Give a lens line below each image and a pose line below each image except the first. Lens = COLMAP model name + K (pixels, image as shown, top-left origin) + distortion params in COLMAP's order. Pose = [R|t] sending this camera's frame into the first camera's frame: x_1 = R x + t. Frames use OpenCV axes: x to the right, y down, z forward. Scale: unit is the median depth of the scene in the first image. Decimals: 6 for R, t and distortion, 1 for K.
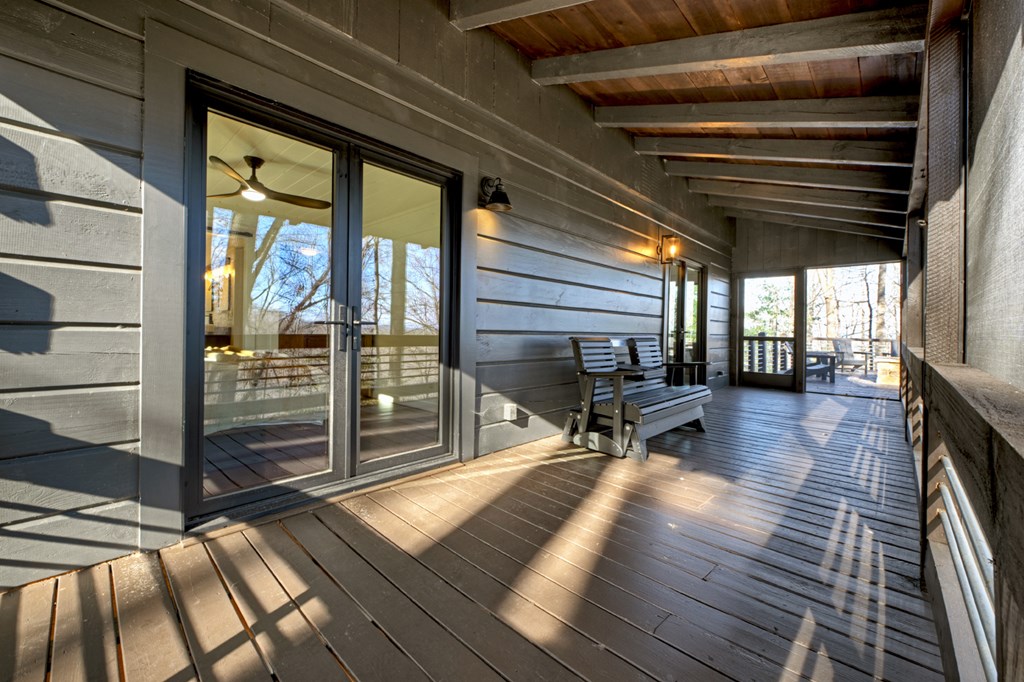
lens RADIAL K [[406.9, 0, 515.4], [0, 406.9, 343.8], [0, 0, 1]] dist [-0.011933, -0.000073]
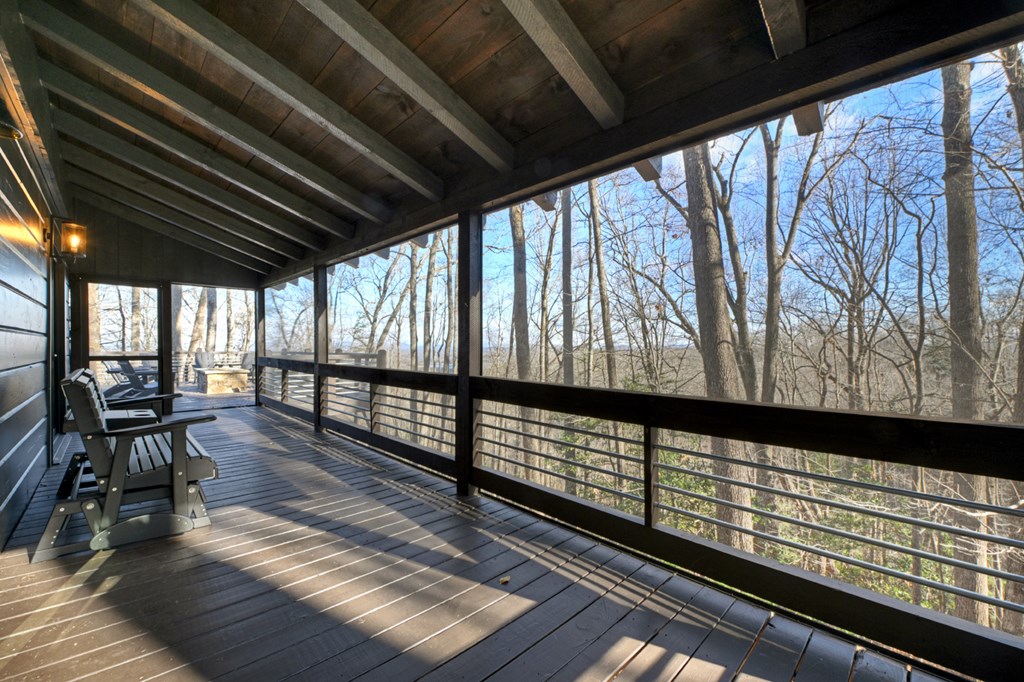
lens RADIAL K [[406.9, 0, 515.4], [0, 406.9, 343.8], [0, 0, 1]] dist [-0.011933, -0.000073]
pose [[0.037841, -0.004058, 0.999276, -0.278657], [0.025547, 0.999669, 0.003092, -0.033743], [-0.998957, 0.025411, 0.037932, 0.206572]]
